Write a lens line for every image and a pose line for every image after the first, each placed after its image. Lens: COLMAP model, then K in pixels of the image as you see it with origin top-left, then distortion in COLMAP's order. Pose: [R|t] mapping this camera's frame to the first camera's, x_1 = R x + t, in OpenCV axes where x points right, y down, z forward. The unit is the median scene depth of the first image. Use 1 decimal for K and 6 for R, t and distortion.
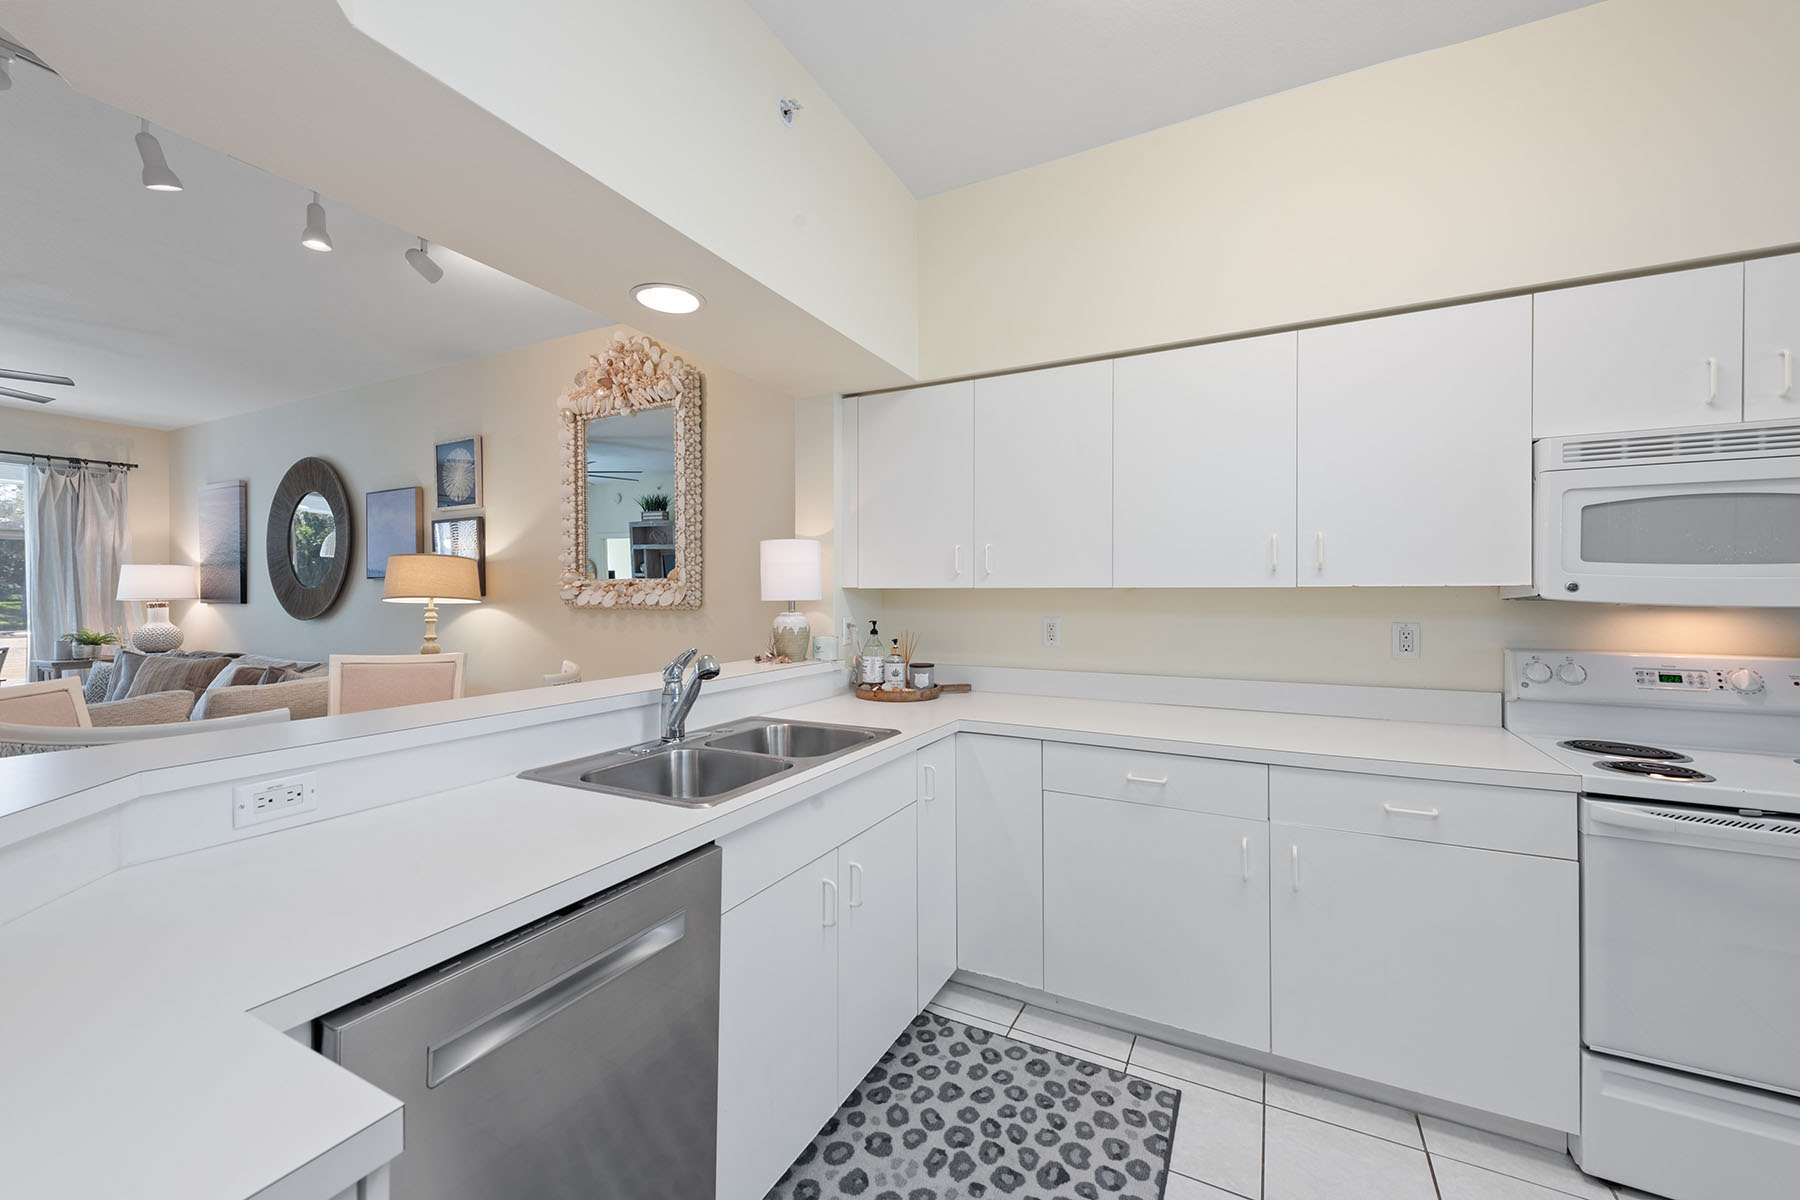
lens RADIAL K [[707.6, 0, 889.4], [0, 707.6, 591.8], [0, 0, 1]] dist [0.009452, -0.001386]
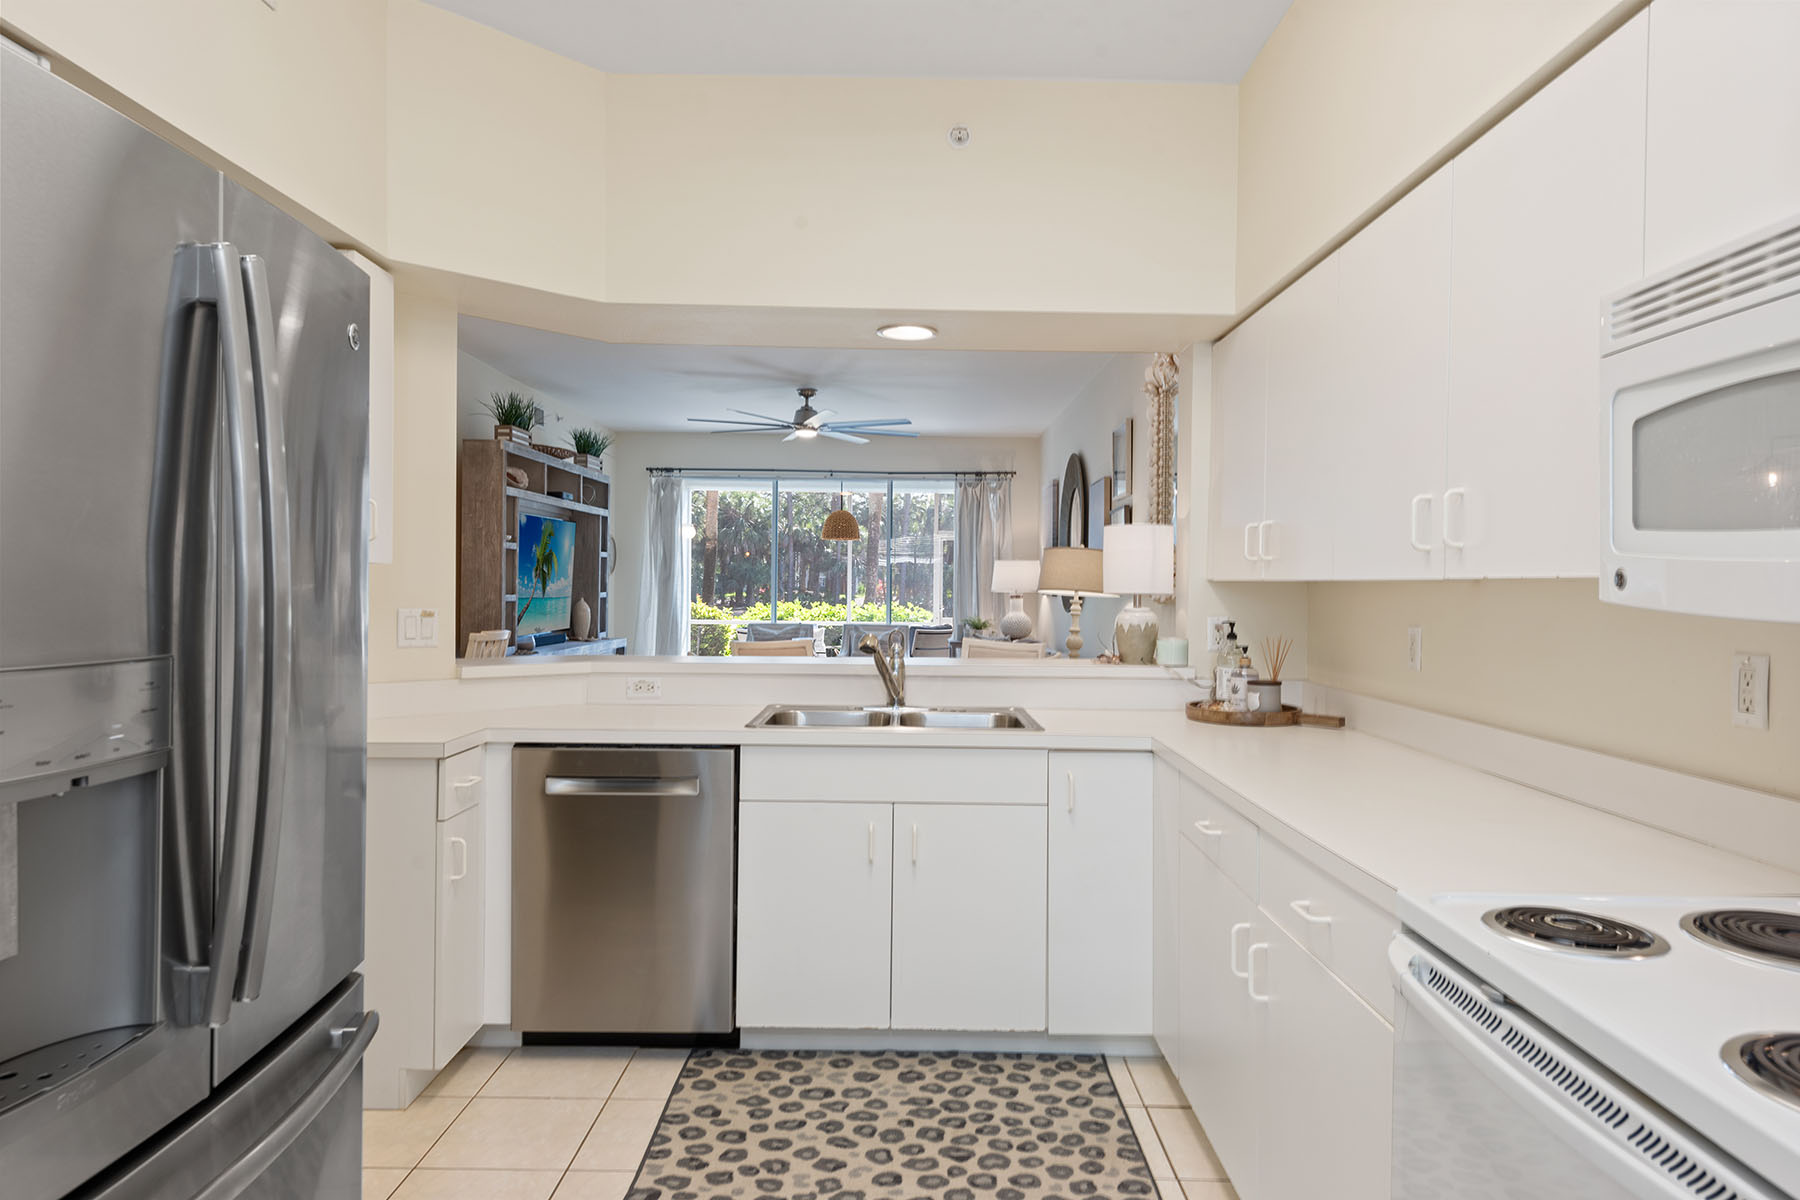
lens RADIAL K [[1095.2, 0, 910.7], [0, 1095.2, 585.6], [0, 0, 1]] dist [0.003349, -0.000608]
pose [[0.466704, 0.006893, -0.884387, 0.644647], [-0.011215, 0.999935, 0.001876, 0.001184], [0.884343, 0.009043, 0.466751, 0.081360]]
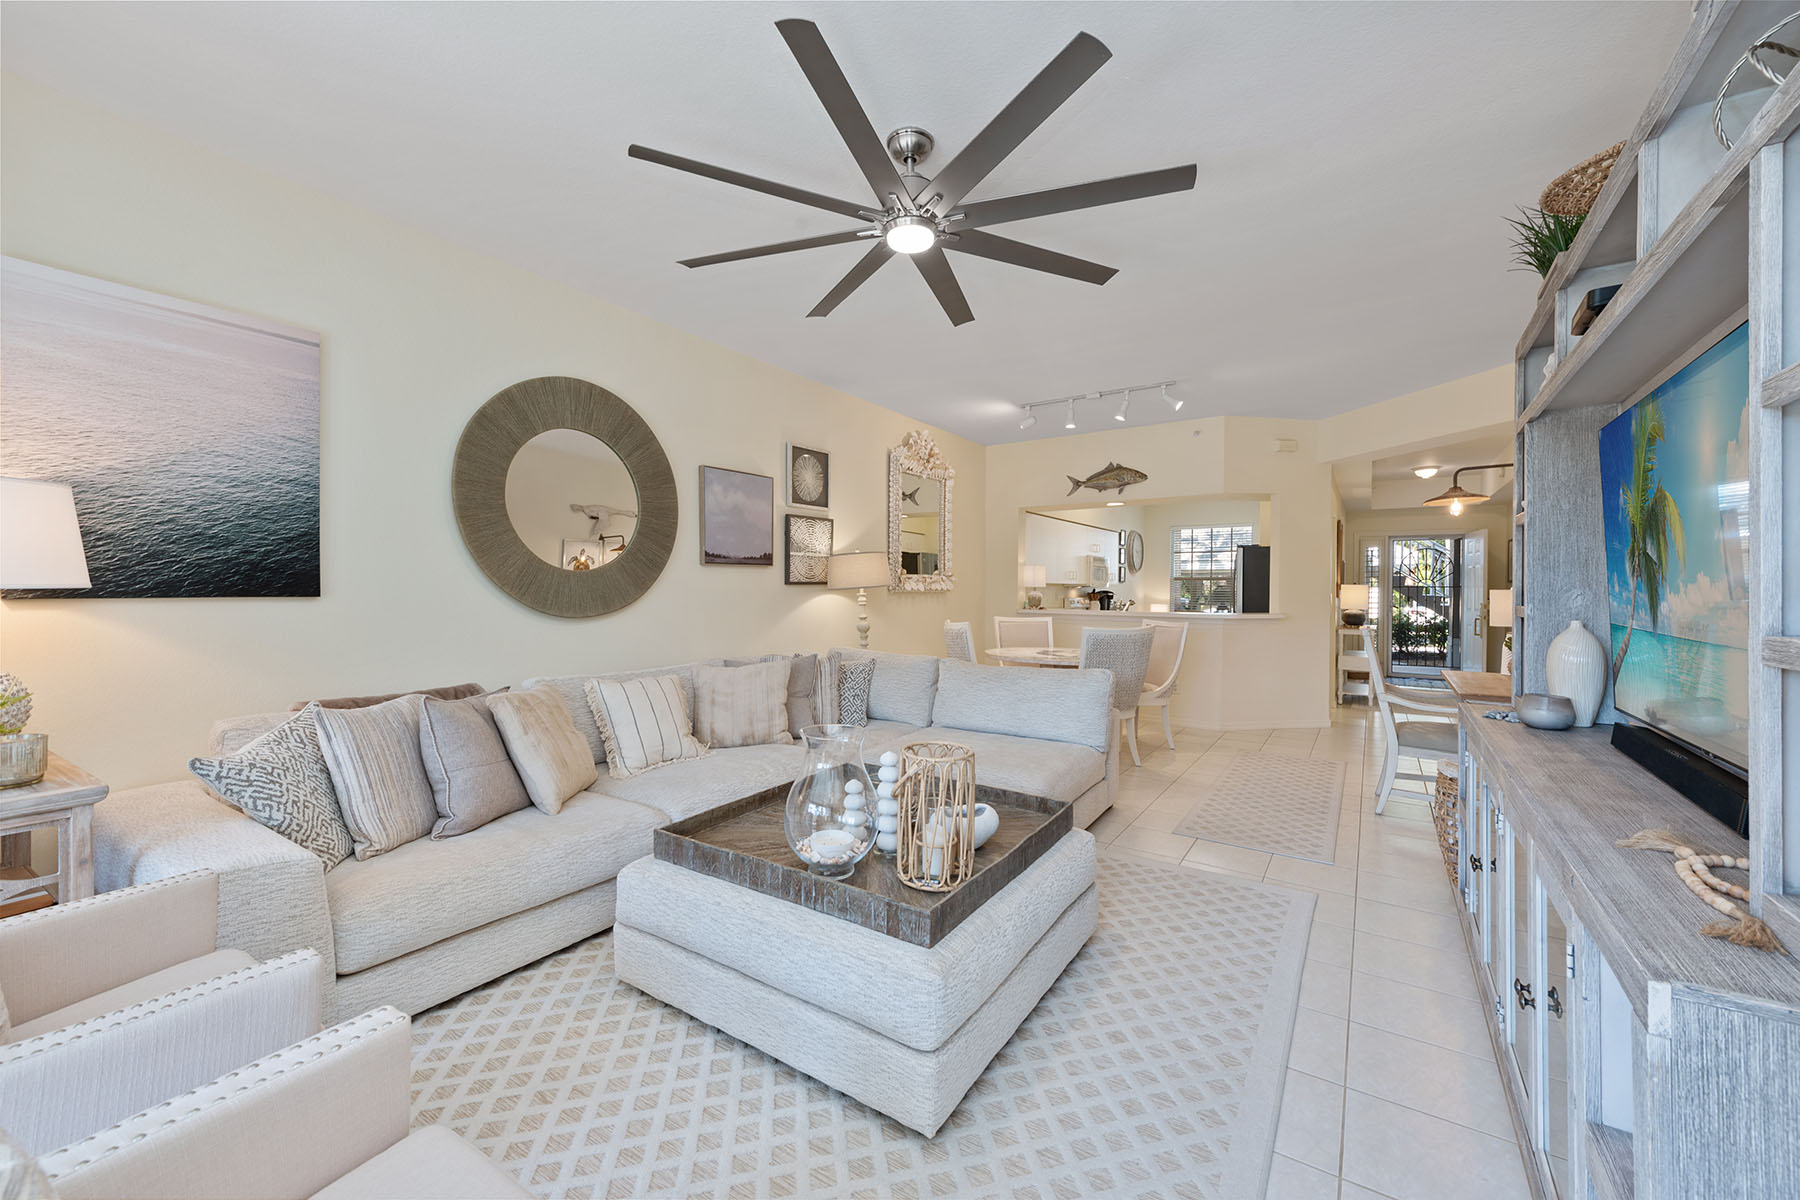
lens RADIAL K [[707.6, 0, 897.2], [0, 707.6, 593.7], [0, 0, 1]] dist [0.009452, -0.001386]
pose [[0.106160, -0.006318, 0.994329, -2.011384], [-0.005049, 0.999963, 0.006893, 0.015017], [-0.994336, -0.005752, 0.106124, 0.856616]]
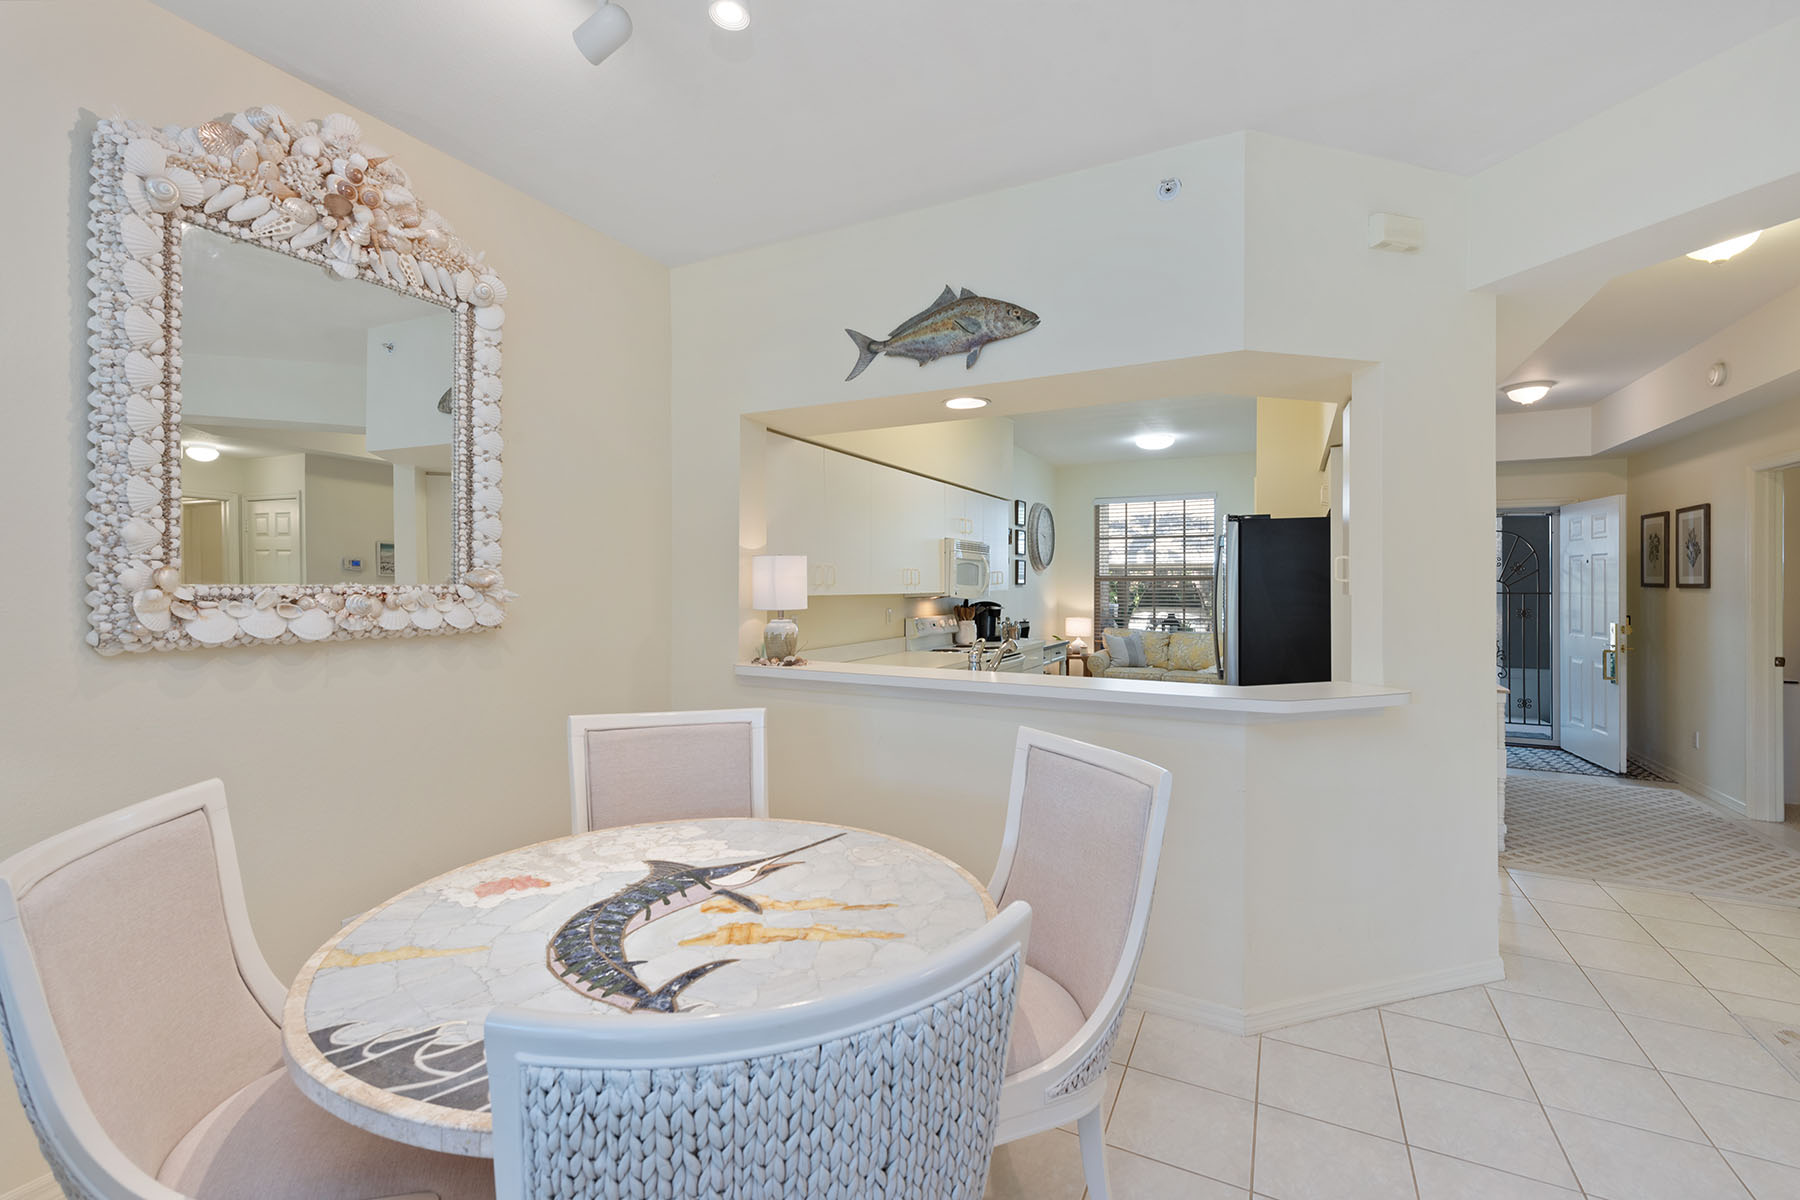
lens RADIAL K [[757.5, 0, 922.8], [0, 757.5, 583.7], [0, 0, 1]] dist [-0.000184, -0.000867]
pose [[-0.040928, 0.000628, 0.999162, -0.929144], [-0.002793, 0.999996, -0.000743, -0.018959], [-0.999158, -0.002821, -0.040926, 0.572041]]
